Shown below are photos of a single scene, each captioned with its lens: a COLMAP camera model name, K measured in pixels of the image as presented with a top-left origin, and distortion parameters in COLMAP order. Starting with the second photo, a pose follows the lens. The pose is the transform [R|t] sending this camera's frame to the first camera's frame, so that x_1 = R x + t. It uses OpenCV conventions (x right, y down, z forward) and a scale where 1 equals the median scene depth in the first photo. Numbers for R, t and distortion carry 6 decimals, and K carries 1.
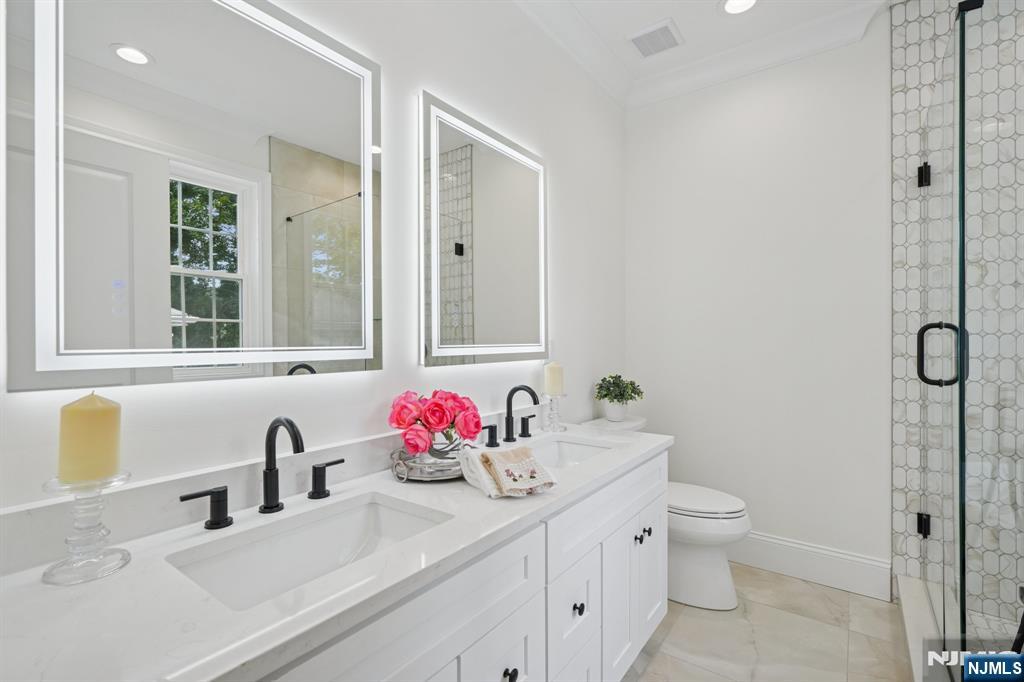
lens RADIAL K [[469.5, 0, 506.0], [0, 469.5, 340.5], [0, 0, 1]] dist [-0.006959, 0.002429]
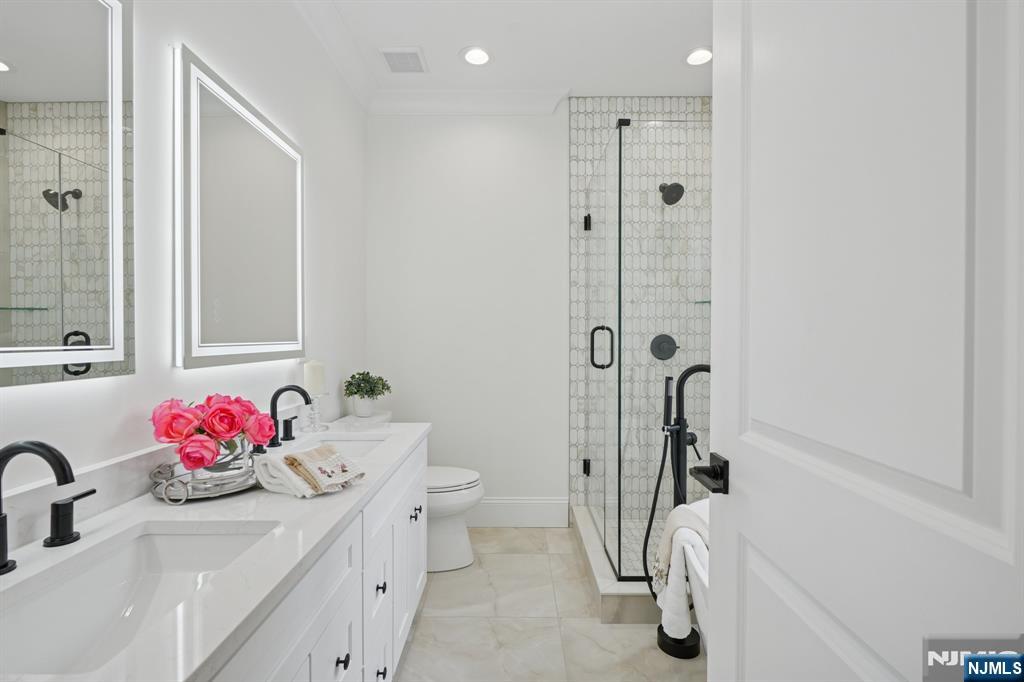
lens RADIAL K [[469.5, 0, 511.6], [0, 469.5, 338.2], [0, 0, 1]] dist [-0.006959, 0.002429]
pose [[0.809235, -0.000915, 0.587484, -0.146425], [0.001154, 0.999999, -0.000032, 0.000457], [-0.587484, 0.000703, 0.809236, -0.027079]]
